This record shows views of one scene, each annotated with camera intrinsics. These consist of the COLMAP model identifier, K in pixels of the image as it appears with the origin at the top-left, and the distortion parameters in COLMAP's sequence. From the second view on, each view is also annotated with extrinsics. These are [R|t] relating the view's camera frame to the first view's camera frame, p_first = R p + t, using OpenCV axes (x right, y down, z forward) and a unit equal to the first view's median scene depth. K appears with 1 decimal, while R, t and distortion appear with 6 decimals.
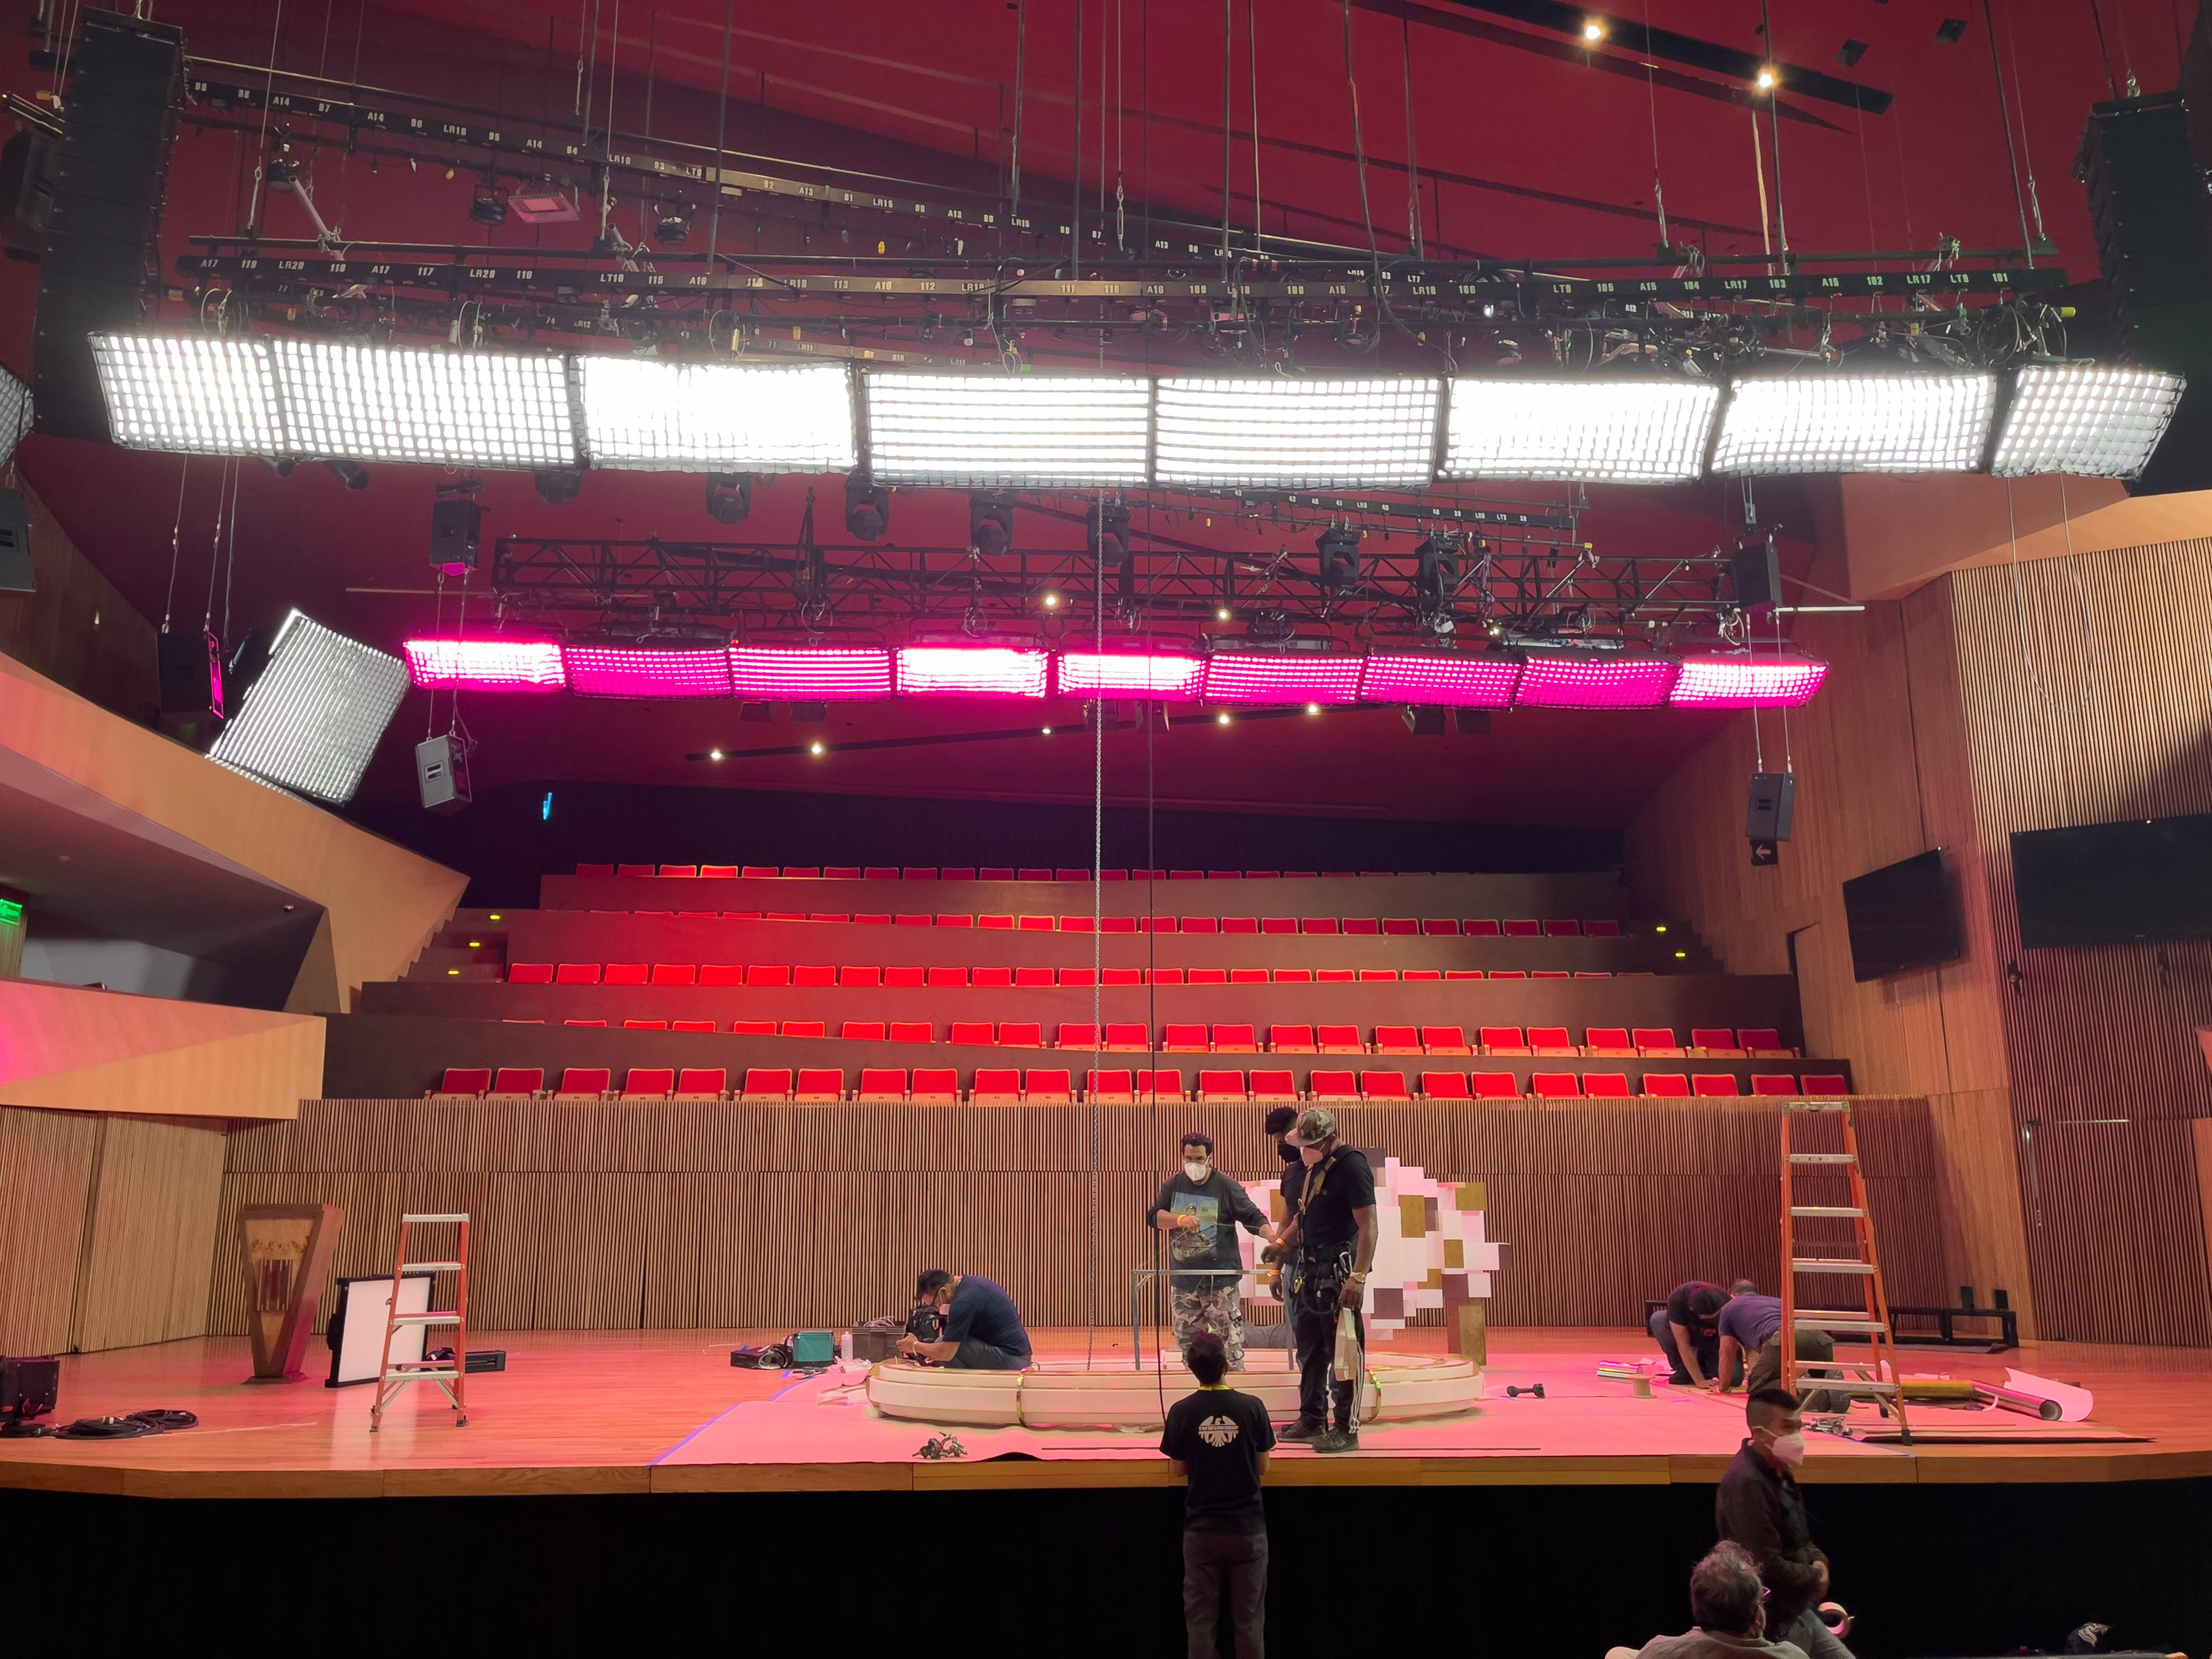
lens RADIAL K [[1679.3, 0, 1105.9], [0, 1679.3, 832.4], [0, 0, 1]] dist [0.016743, -0.013435]
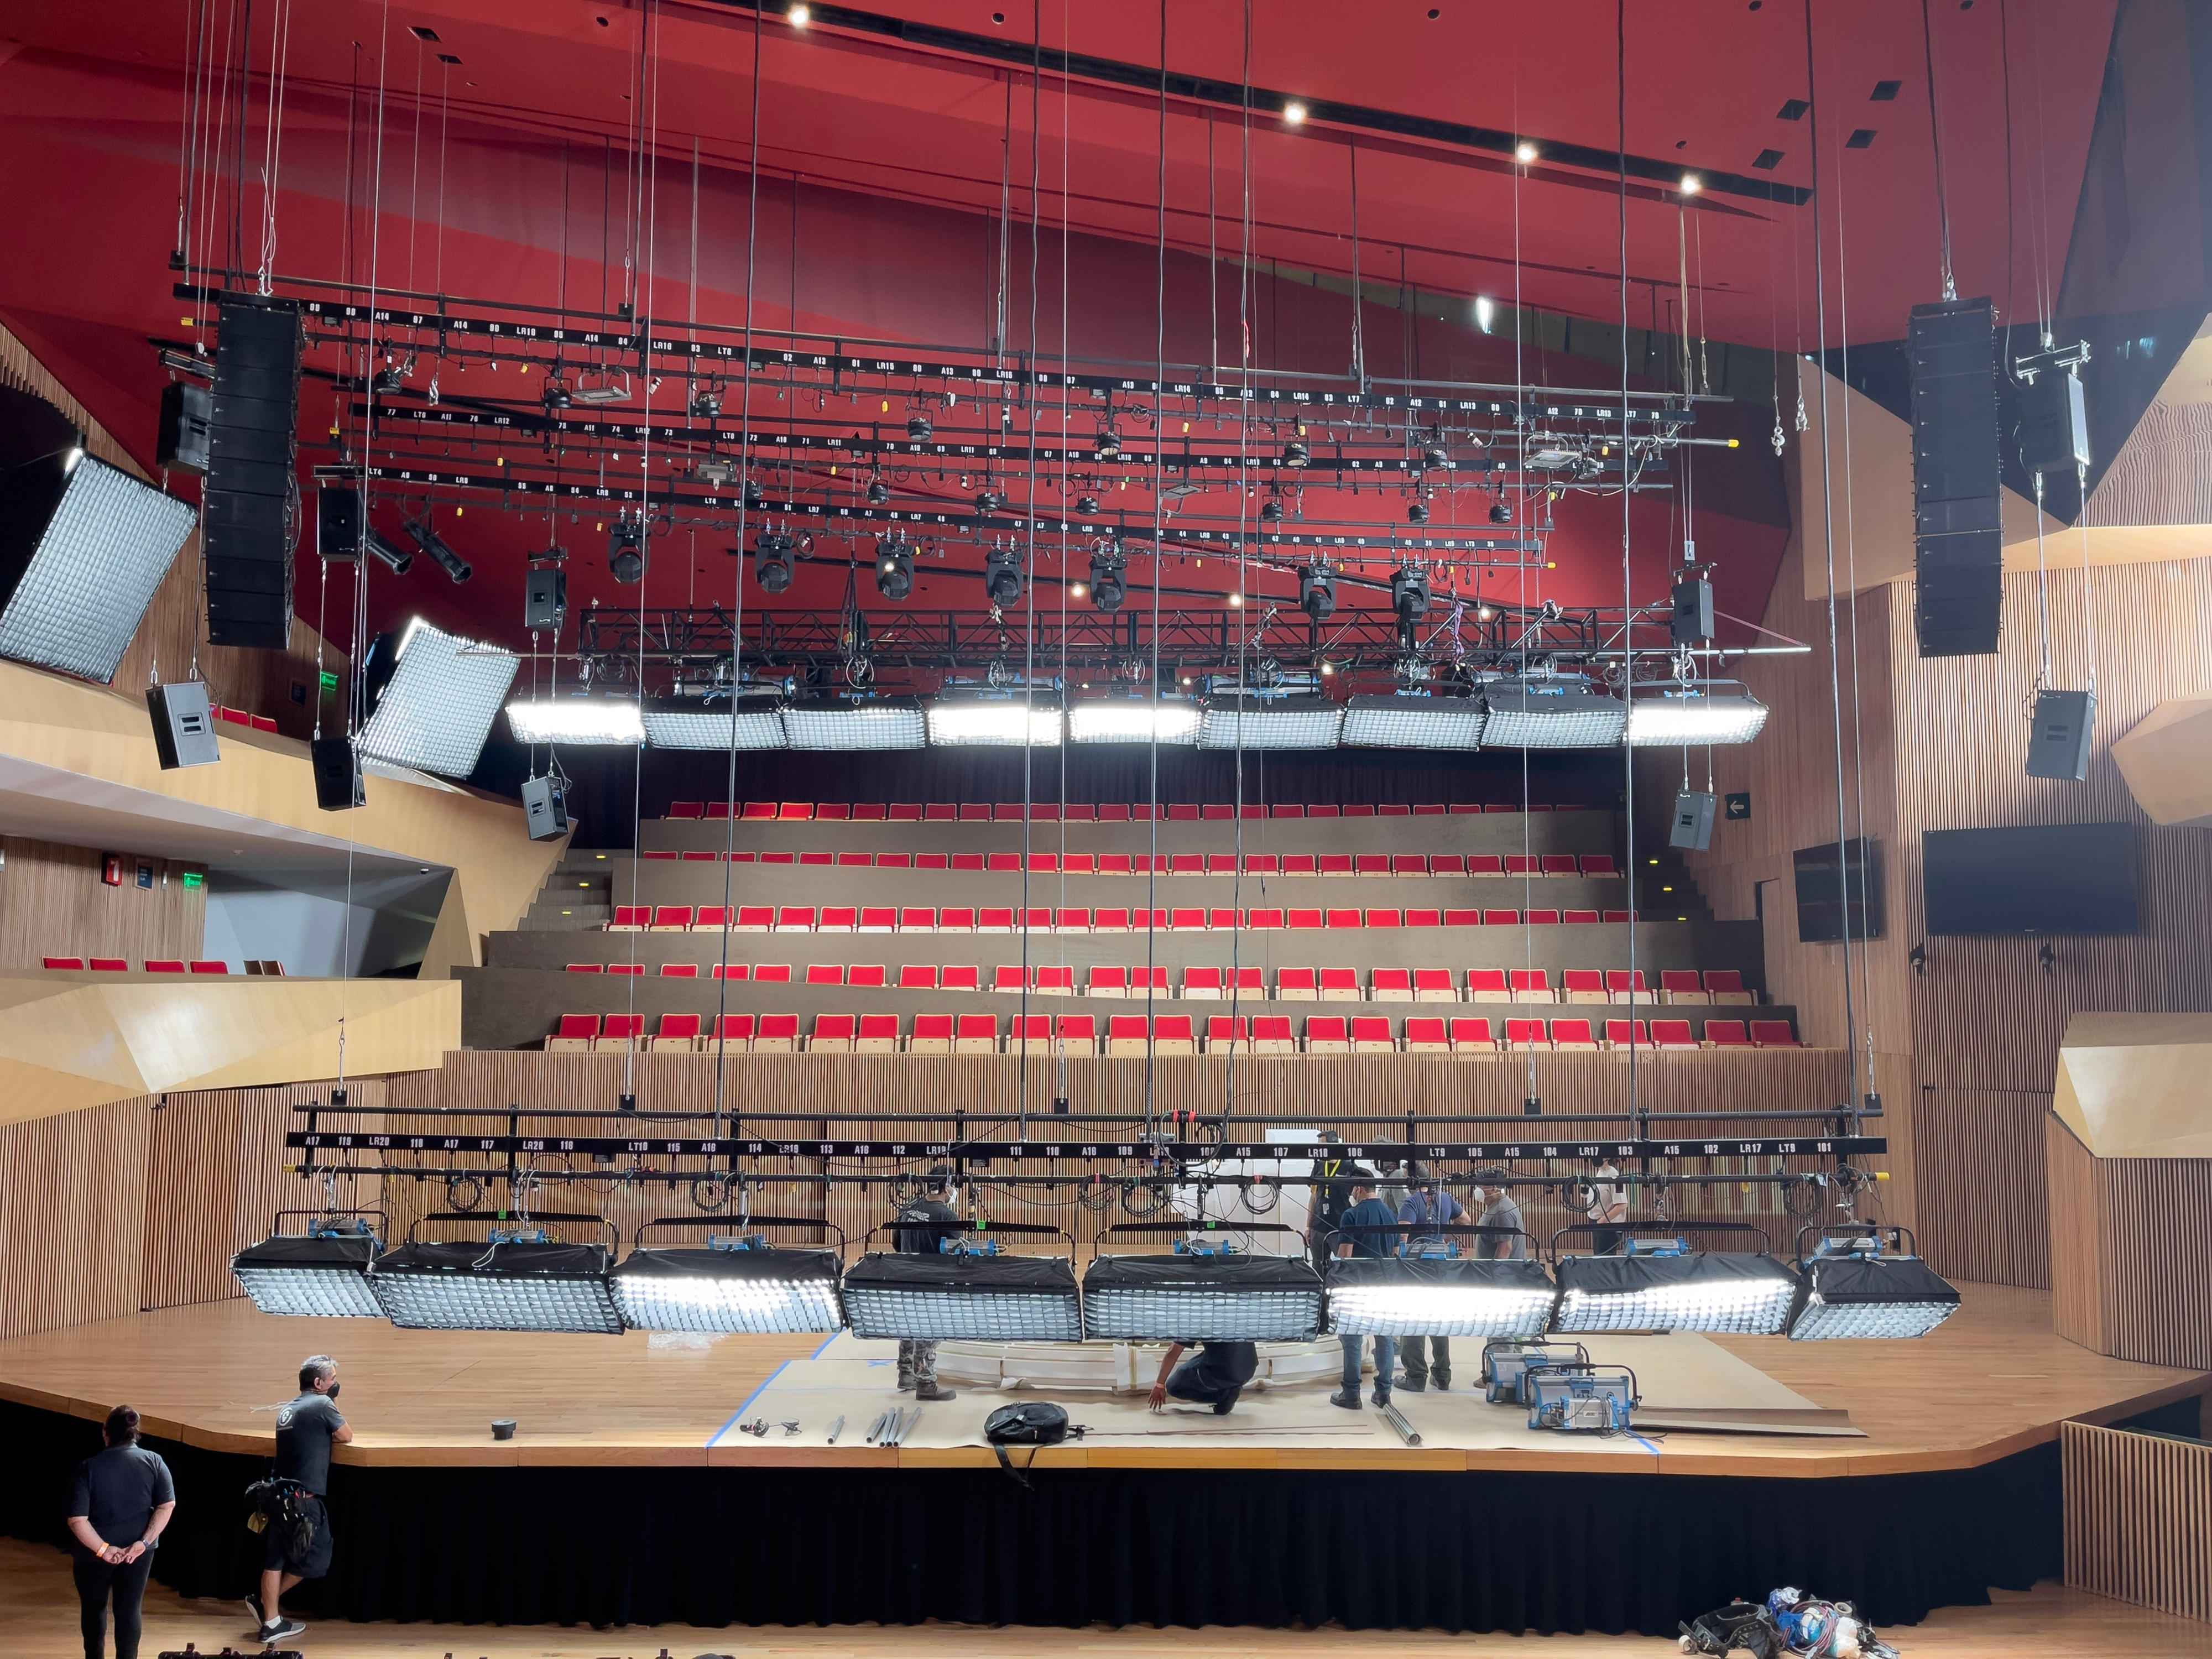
lens RADIAL K [[1679.3, 0, 1105.8], [0, 1679.3, 828.7], [0, 0, 1]] dist [0.016743, -0.013435]
pose [[0.997904, -0.001565, -0.064688, 0.067797], [0.009223, 0.992940, 0.118256, -0.134965], [0.064047, -0.118604, 0.990874, -0.133842]]
